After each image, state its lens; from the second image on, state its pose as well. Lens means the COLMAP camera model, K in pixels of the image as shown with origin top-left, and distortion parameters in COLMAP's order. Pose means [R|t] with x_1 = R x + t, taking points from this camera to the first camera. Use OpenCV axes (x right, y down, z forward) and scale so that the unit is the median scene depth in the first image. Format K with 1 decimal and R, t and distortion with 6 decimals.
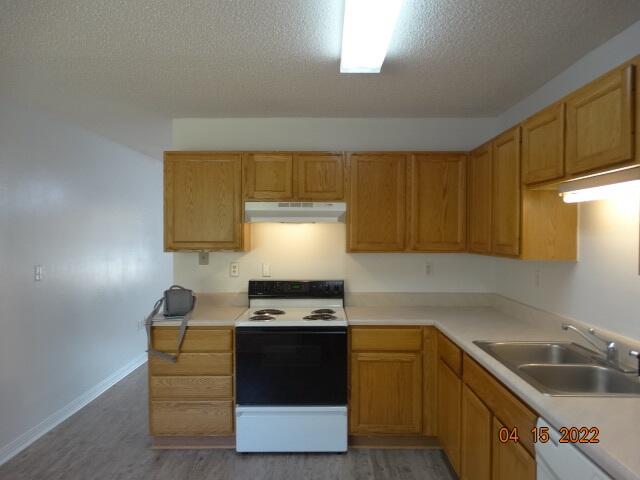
lens RADIAL K [[453.5, 0, 321.8], [0, 453.5, 239.7], [0, 0, 1]] dist [-0.003559, 0.016985]
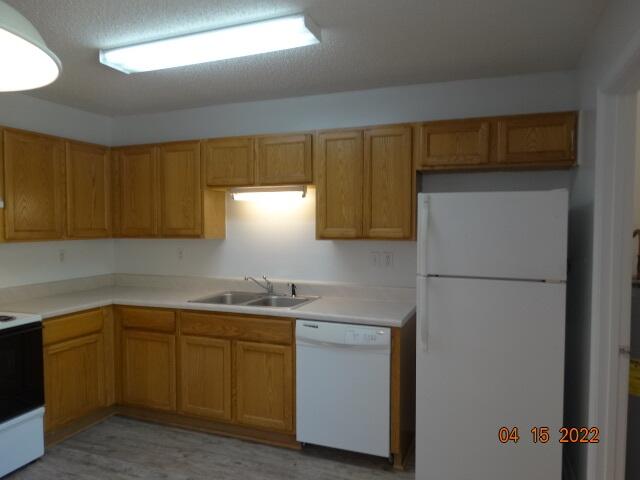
lens RADIAL K [[453.5, 0, 324.1], [0, 453.5, 240.8], [0, 0, 1]] dist [-0.003559, 0.016985]
pose [[0.343364, -0.039845, 0.938357, -0.601465], [0.019290, 0.999188, 0.035370, 0.006984], [-0.939004, 0.005956, 0.343854, 0.136768]]
